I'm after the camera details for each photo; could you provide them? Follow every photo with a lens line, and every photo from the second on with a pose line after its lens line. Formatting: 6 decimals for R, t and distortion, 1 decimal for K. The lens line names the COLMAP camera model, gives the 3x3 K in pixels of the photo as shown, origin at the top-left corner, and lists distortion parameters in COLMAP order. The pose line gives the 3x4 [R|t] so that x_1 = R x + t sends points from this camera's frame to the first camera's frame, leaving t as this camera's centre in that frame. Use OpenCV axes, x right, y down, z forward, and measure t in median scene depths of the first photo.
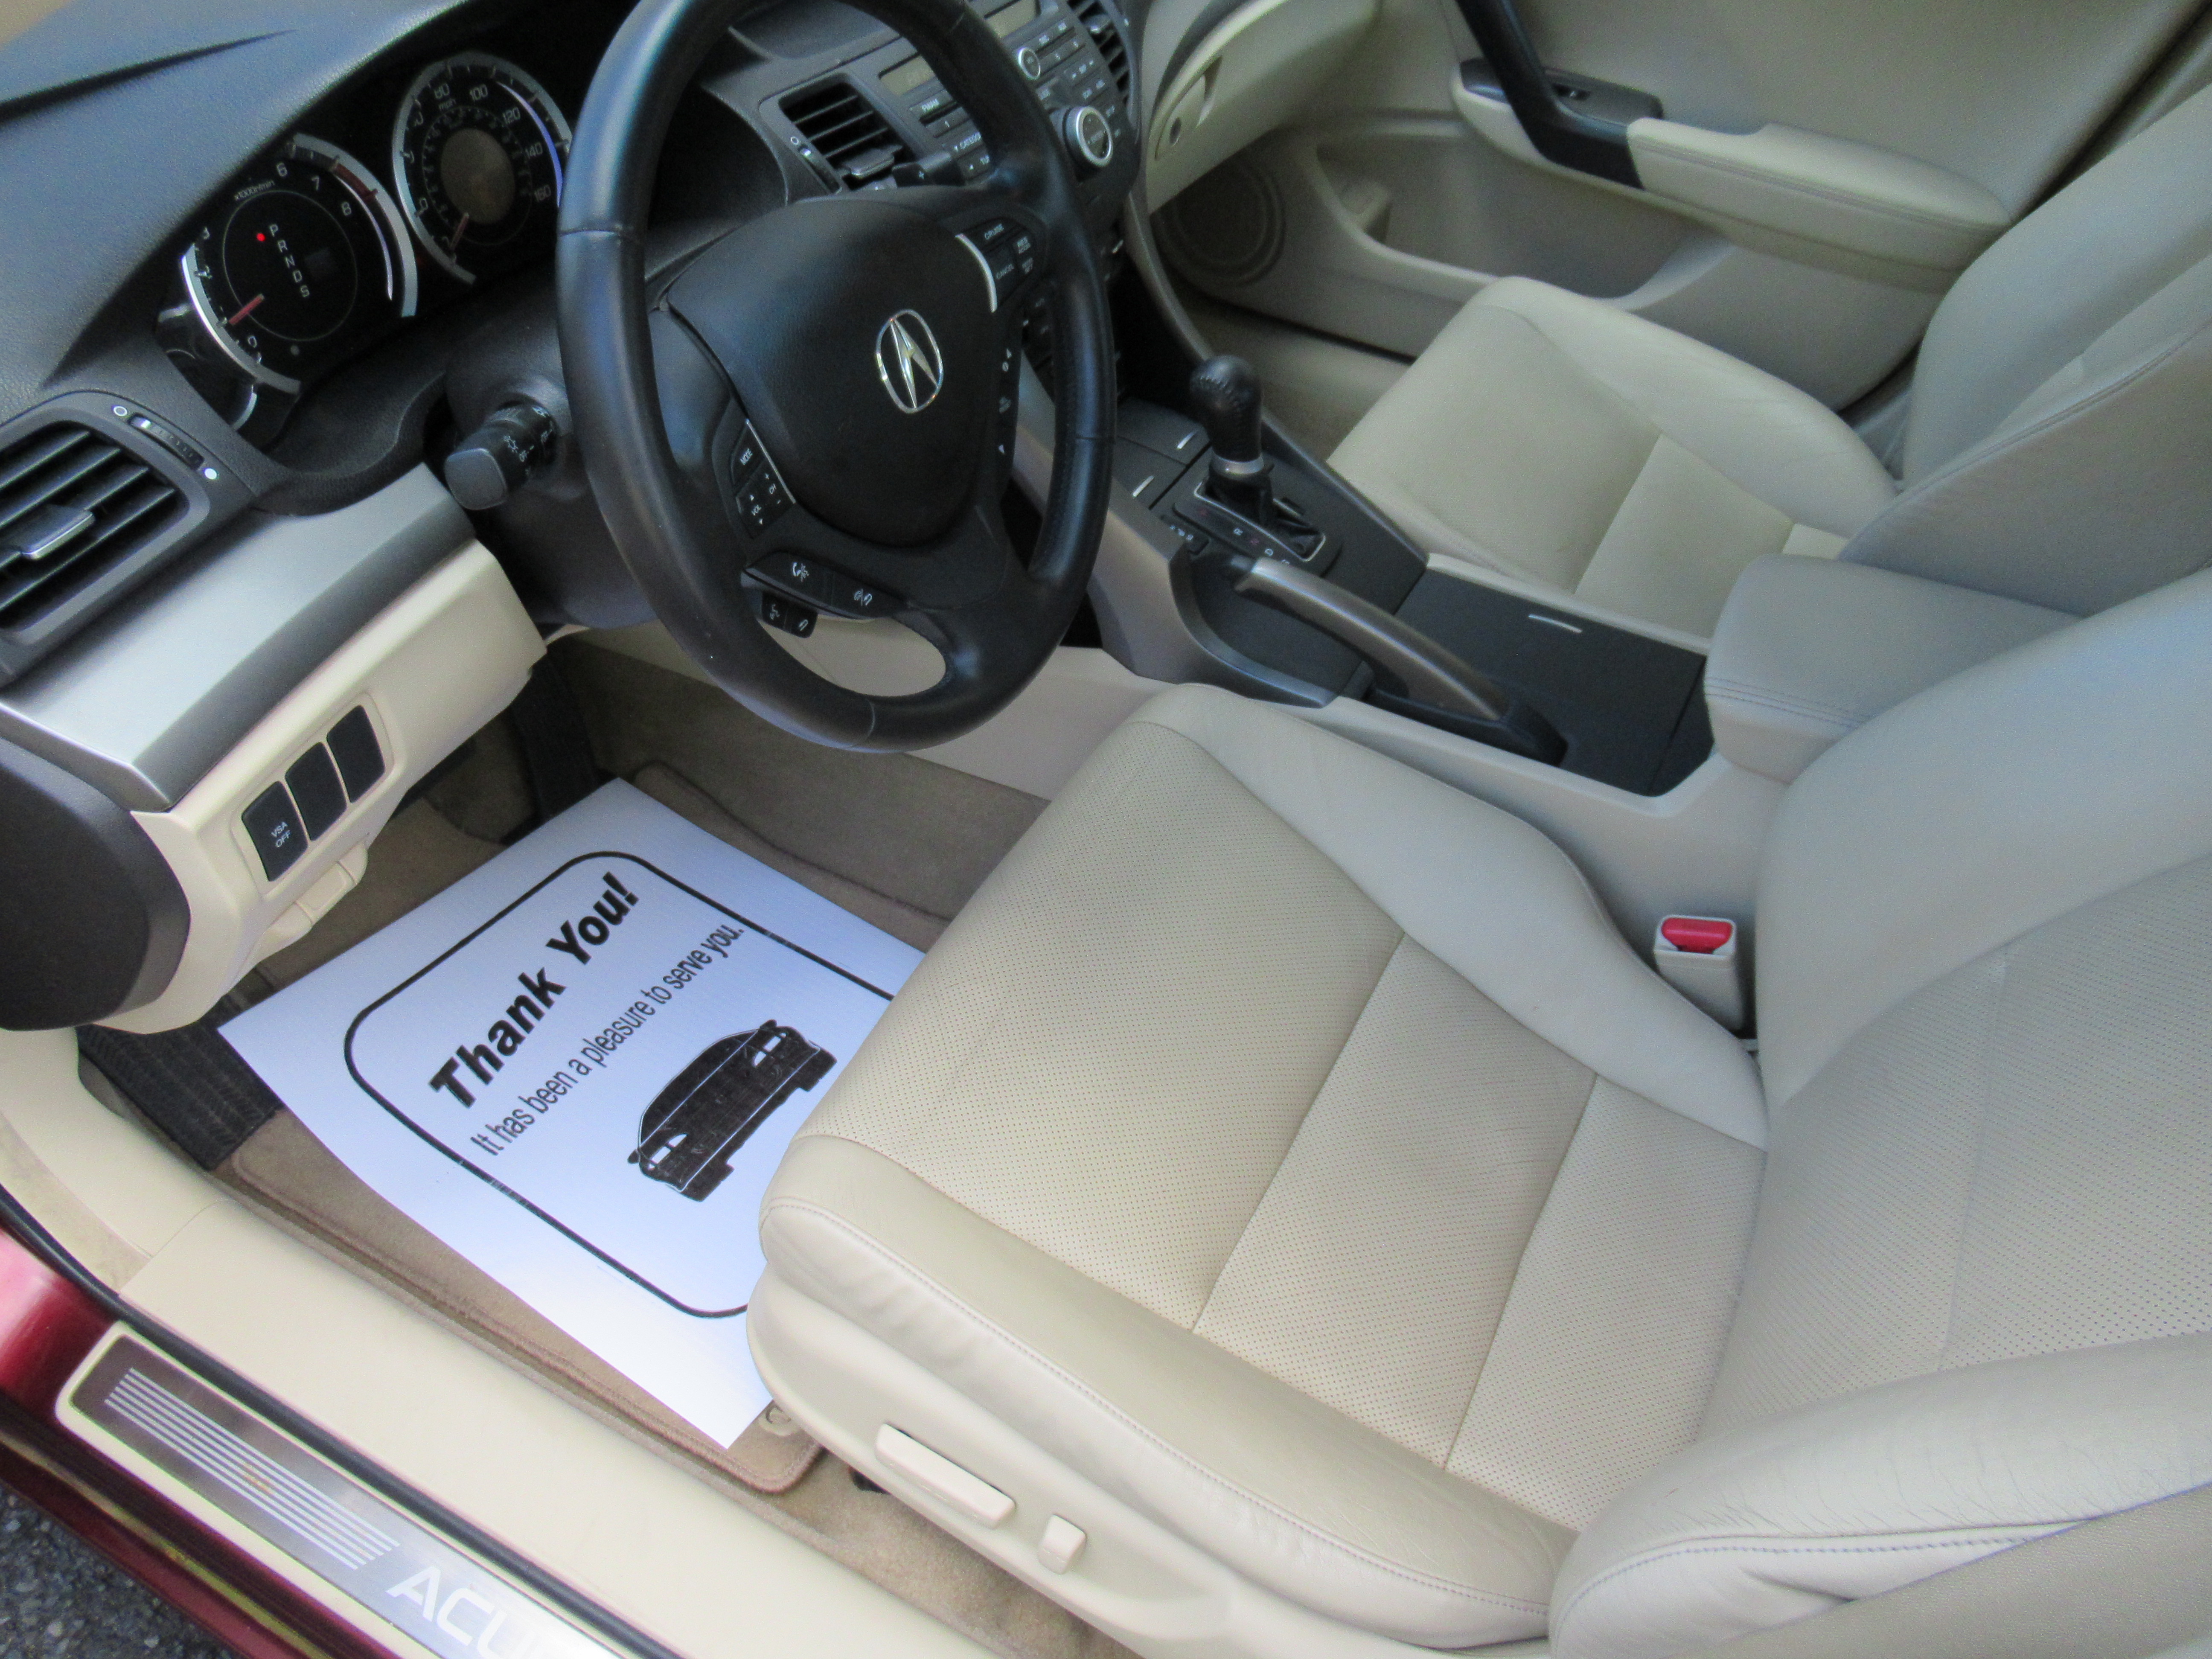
lens RADIAL K [[1645.8, 0, 1101.4], [0, 1645.8, 843.8], [0, 0, 1]] dist [0.001367, -0.008030]
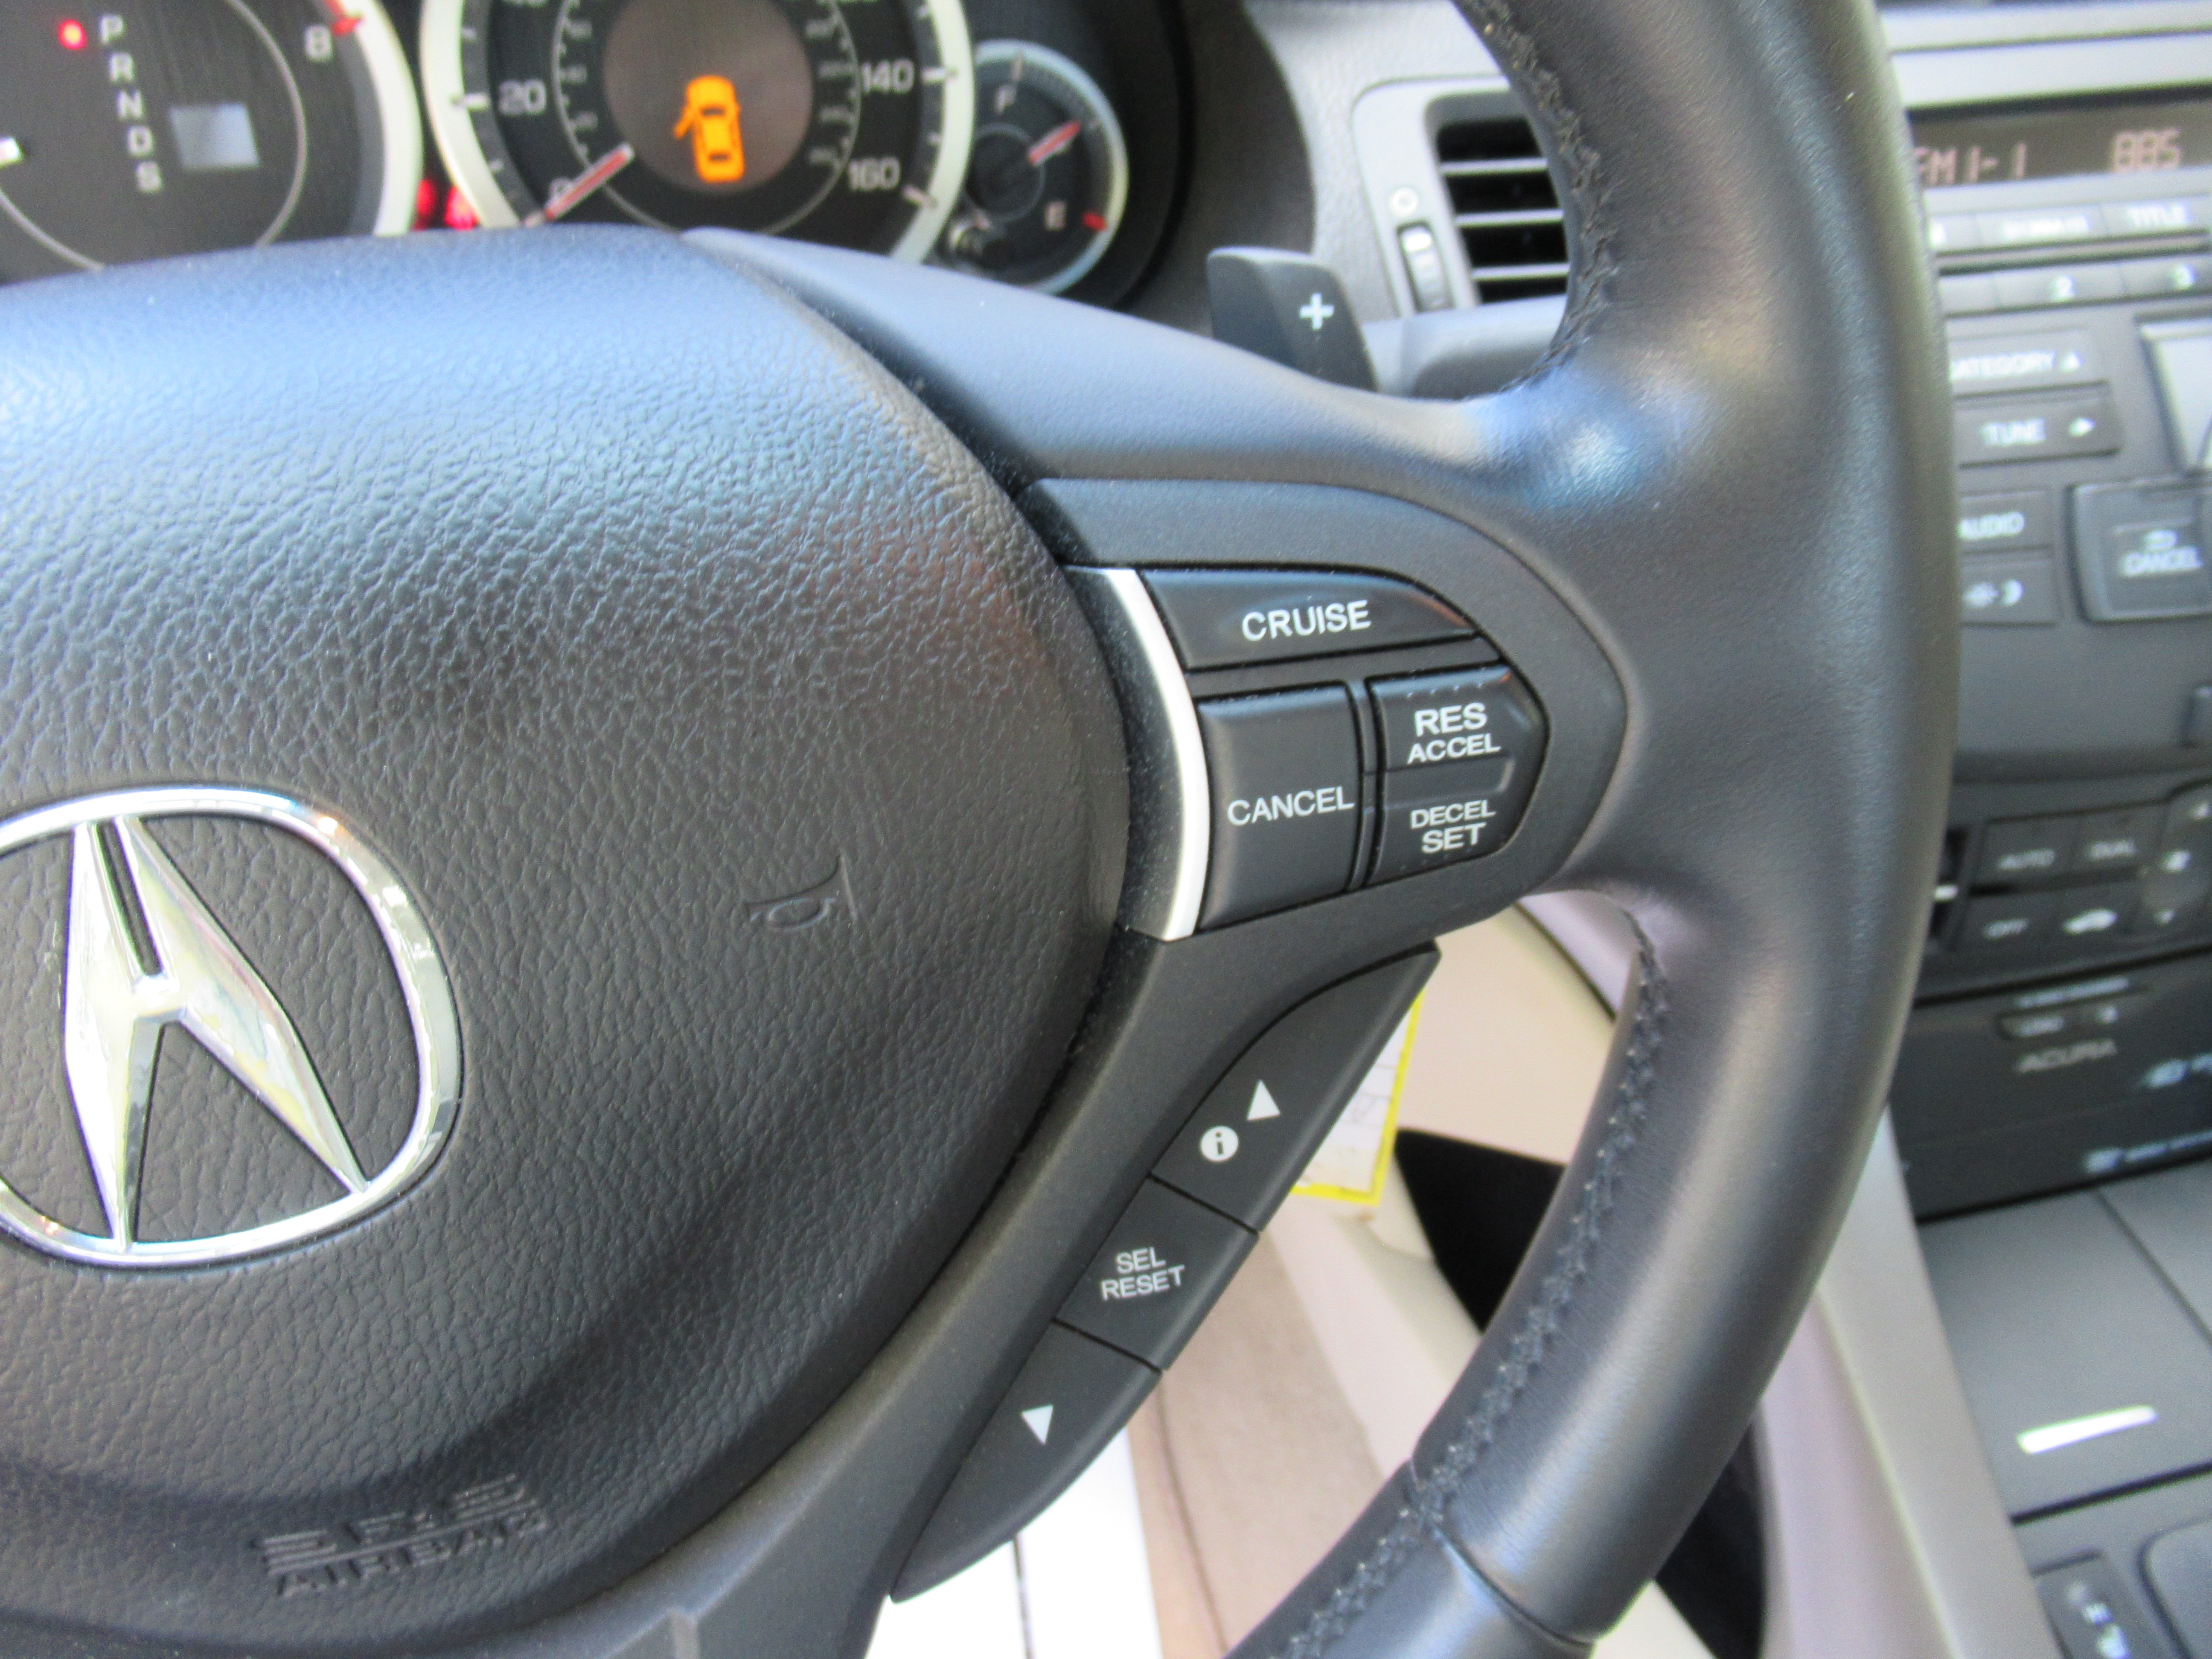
lens RADIAL K [[1645.8, 0, 1101.4], [0, 1645.8, 843.8], [0, 0, 1]] dist [0.001367, -0.008030]
pose [[0.668658, 0.450965, -0.591207, 0.033708], [-0.512078, 0.855778, 0.073613, -0.231847], [0.539140, 0.253522, 0.803153, 0.549492]]
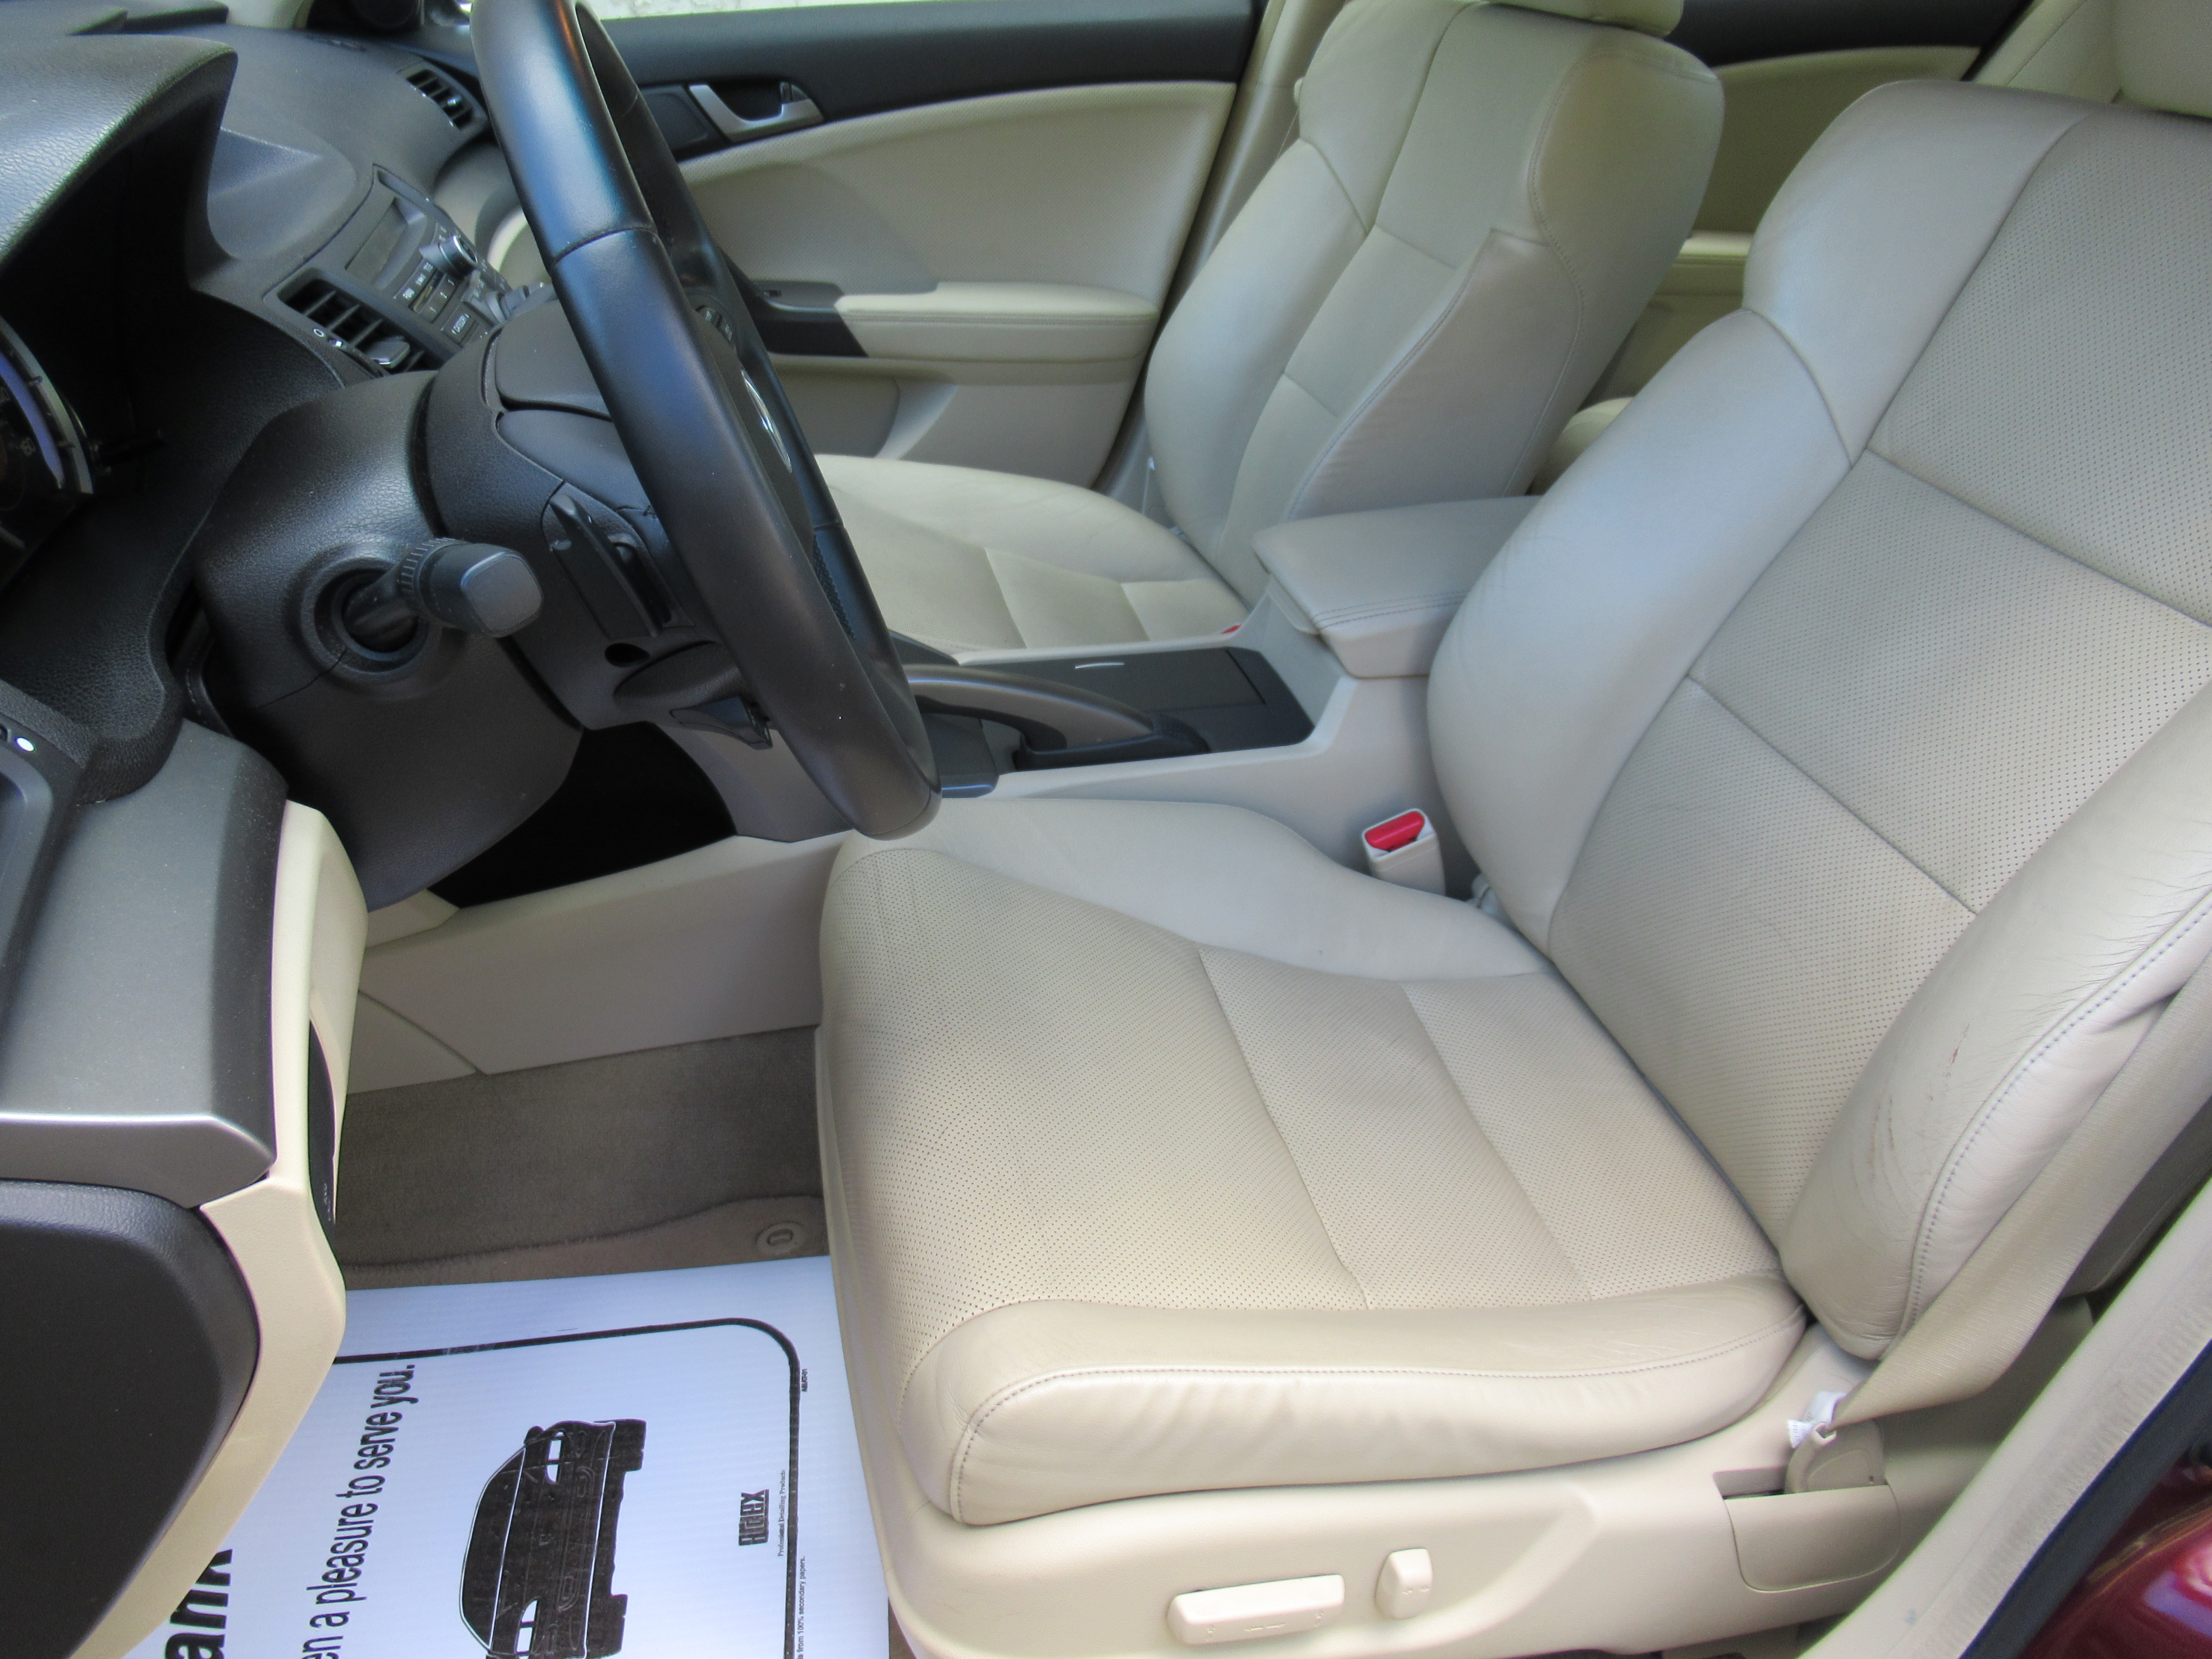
lens RADIAL K [[1645.8, 0, 1101.4], [0, 1645.8, 843.8], [0, 0, 1]] dist [0.001367, -0.008030]
pose [[0.753693, -0.350723, 0.555823, -0.353288], [0.455746, 0.888251, -0.057504, 0.030344], [-0.473542, 0.296655, 0.829309, 0.148375]]
